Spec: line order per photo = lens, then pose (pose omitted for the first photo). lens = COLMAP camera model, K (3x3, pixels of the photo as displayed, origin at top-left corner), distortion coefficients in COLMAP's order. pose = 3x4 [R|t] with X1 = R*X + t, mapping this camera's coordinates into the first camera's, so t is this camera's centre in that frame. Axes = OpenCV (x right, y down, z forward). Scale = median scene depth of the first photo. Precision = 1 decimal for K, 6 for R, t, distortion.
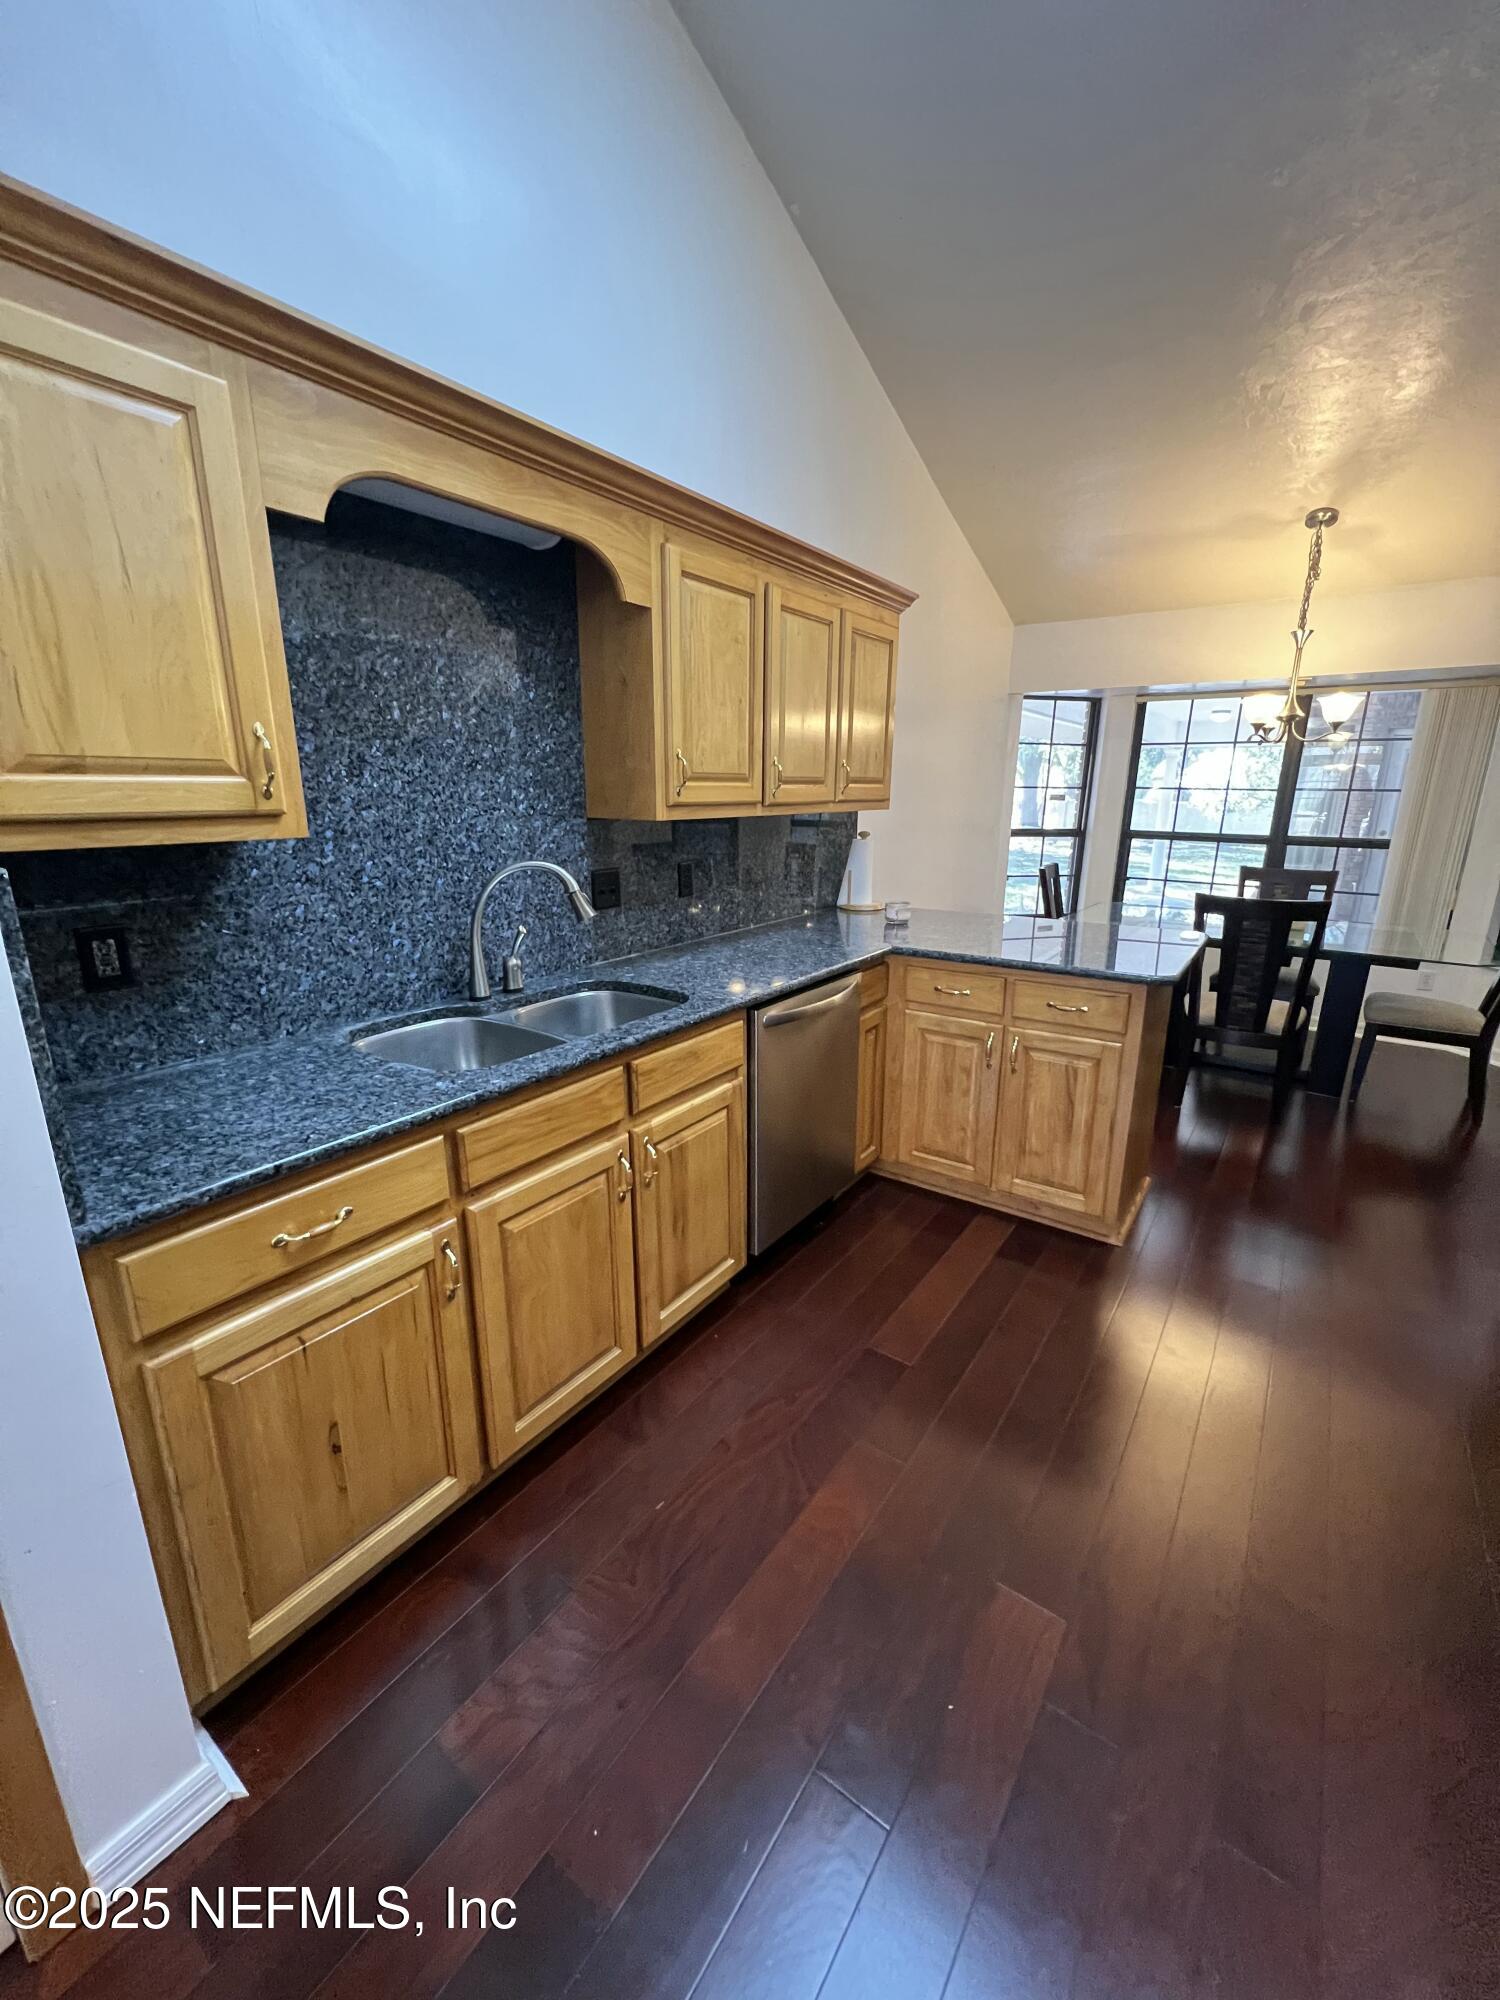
lens RADIAL K [[802.8, 0, 791.4], [0, 802.8, 1006.0], [0, 0, 1]] dist [0.003351, 0.000580]
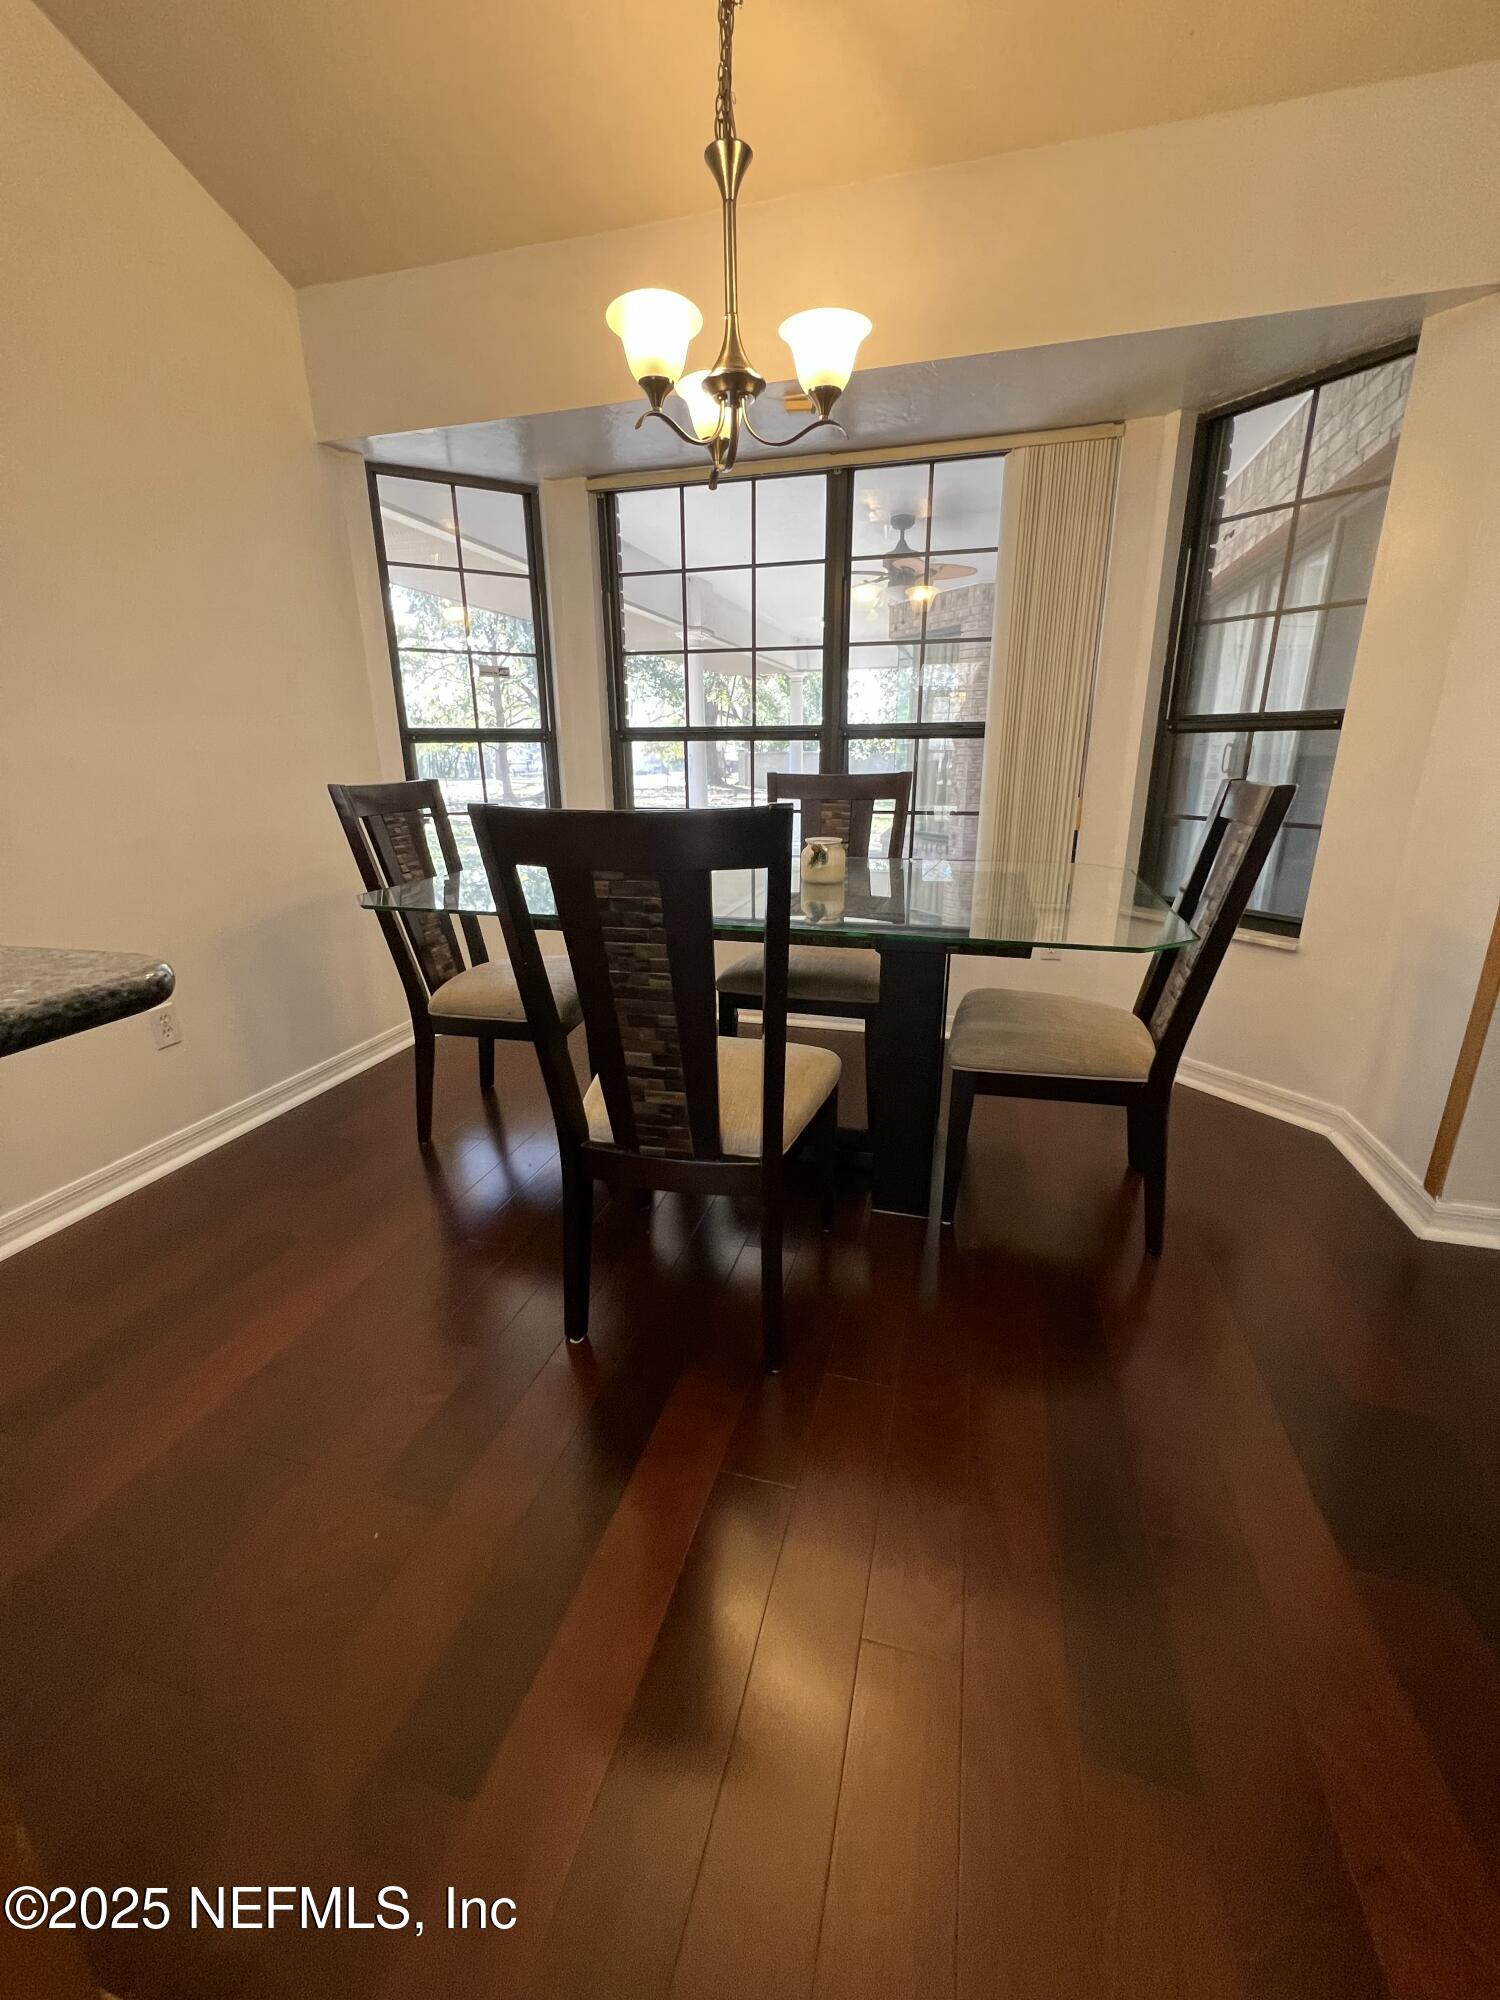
lens RADIAL K [[802.8, 0, 748.4], [0, 802.8, 997.9], [0, 0, 1]] dist [0.003351, 0.000580]
pose [[0.950703, -0.108163, 0.290628, 0.353263], [0.095039, 0.993727, 0.058943, -0.047835], [-0.295180, -0.028416, 0.955019, 0.439481]]
